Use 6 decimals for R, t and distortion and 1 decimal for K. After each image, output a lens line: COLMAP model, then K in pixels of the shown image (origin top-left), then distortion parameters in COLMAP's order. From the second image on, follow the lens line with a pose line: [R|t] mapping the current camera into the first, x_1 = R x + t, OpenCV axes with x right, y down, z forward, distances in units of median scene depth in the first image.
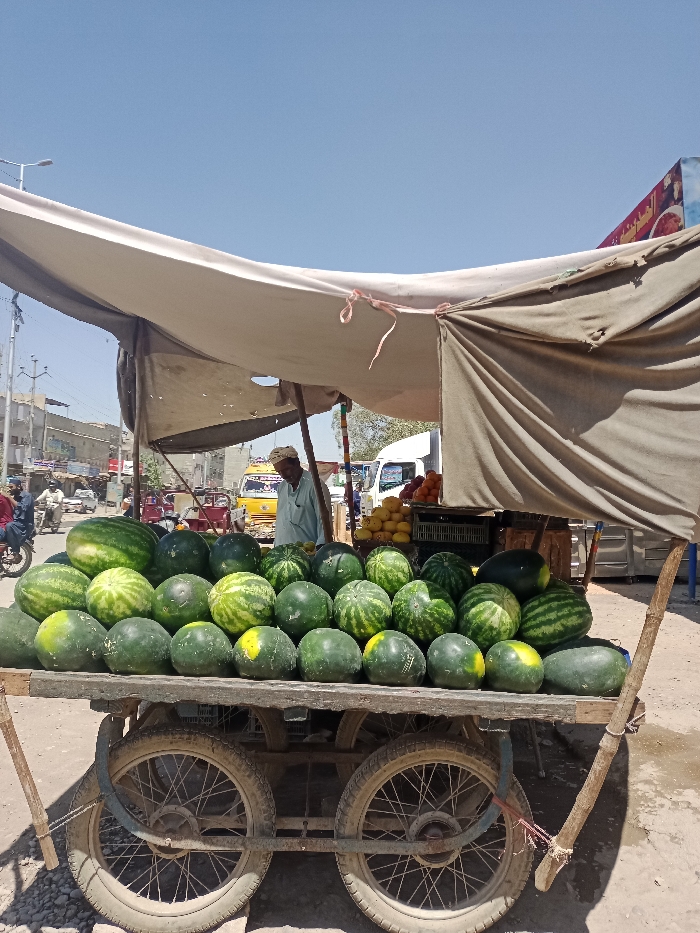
lens RADIAL K [[694.5, 0, 349.9], [0, 694.5, 467.7], [0, 0, 1]] dist [0.003352, 0.001237]
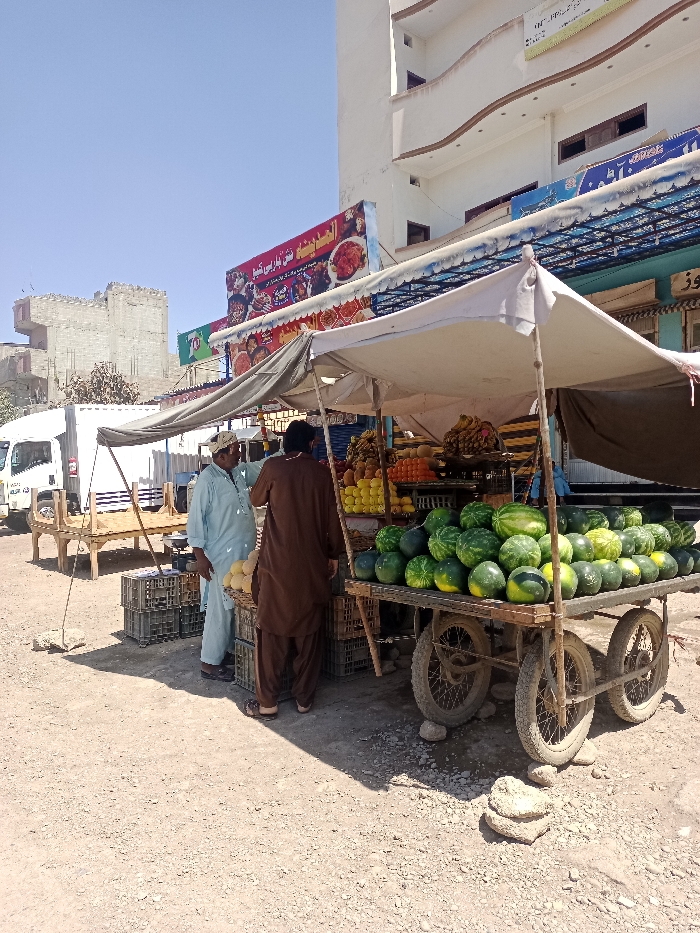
lens RADIAL K [[694.5, 0, 349.6], [0, 694.5, 465.0], [0, 0, 1]] dist [0.003352, 0.001237]
pose [[0.797331, -0.028784, 0.602855, -0.306744], [0.008070, 0.999281, 0.037038, -0.014346], [-0.603488, -0.024666, 0.796991, 0.006390]]
